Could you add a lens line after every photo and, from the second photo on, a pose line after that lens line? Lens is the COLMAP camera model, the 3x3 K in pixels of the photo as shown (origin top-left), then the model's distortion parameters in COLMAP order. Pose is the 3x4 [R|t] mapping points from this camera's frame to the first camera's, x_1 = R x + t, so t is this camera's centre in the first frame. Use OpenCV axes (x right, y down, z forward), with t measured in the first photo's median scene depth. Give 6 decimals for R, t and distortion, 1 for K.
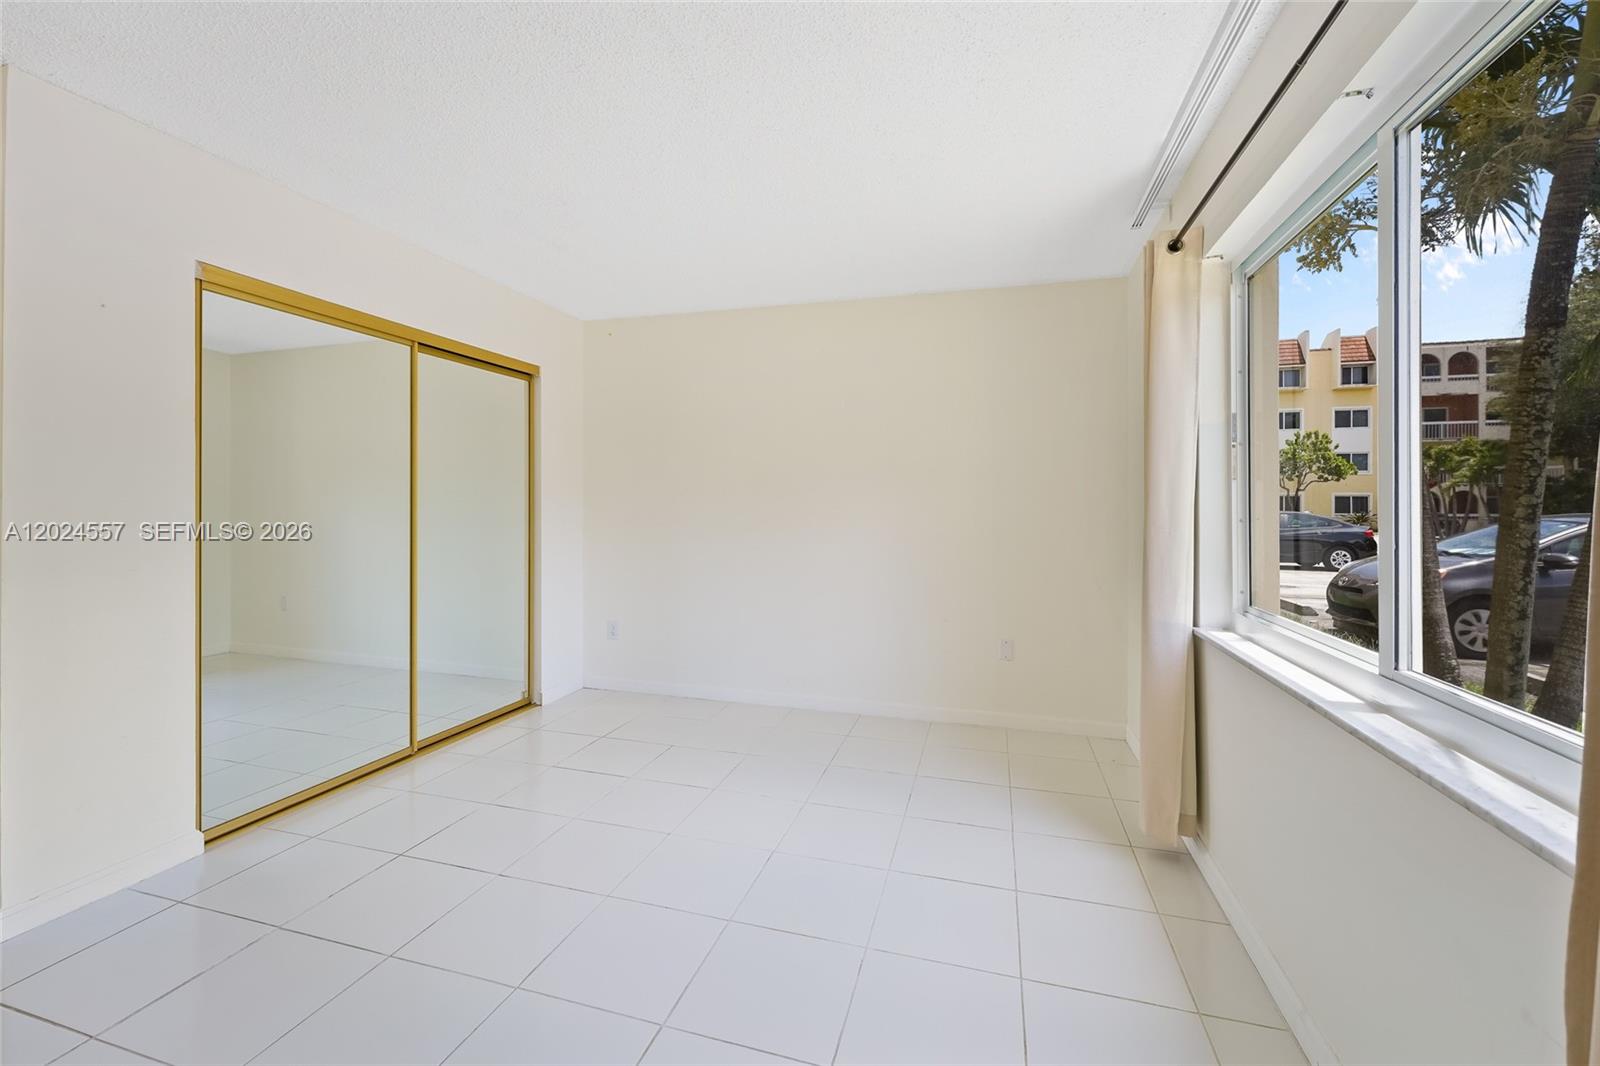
lens RADIAL K [[655.9, 0, 798.1], [0, 655.9, 506.2], [0, 0, 1]] dist [-0.001607, 0.000163]
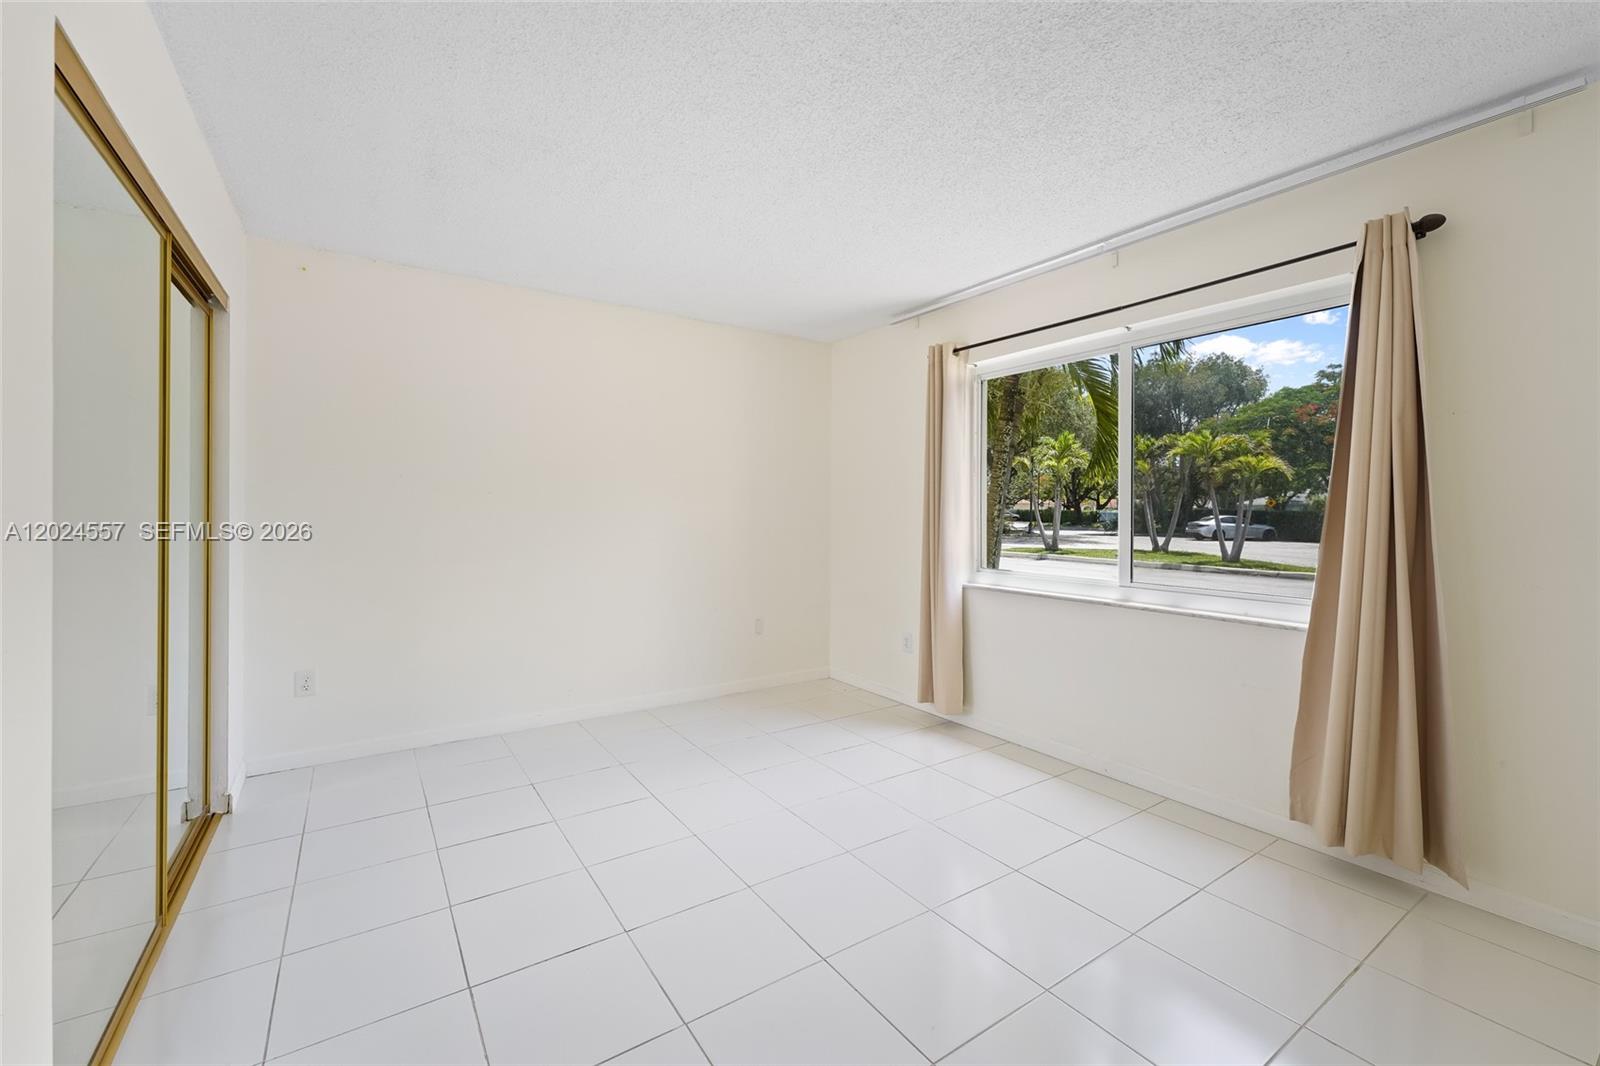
lens RADIAL K [[655.9, 0, 798.1], [0, 655.9, 506.2], [0, 0, 1]] dist [-0.001607, 0.000163]
pose [[0.638945, 0.002527, 0.769249, -0.582471], [-0.001774, 0.999997, -0.001811, -0.004170], [-0.769251, -0.000208, 0.638947, 0.153978]]
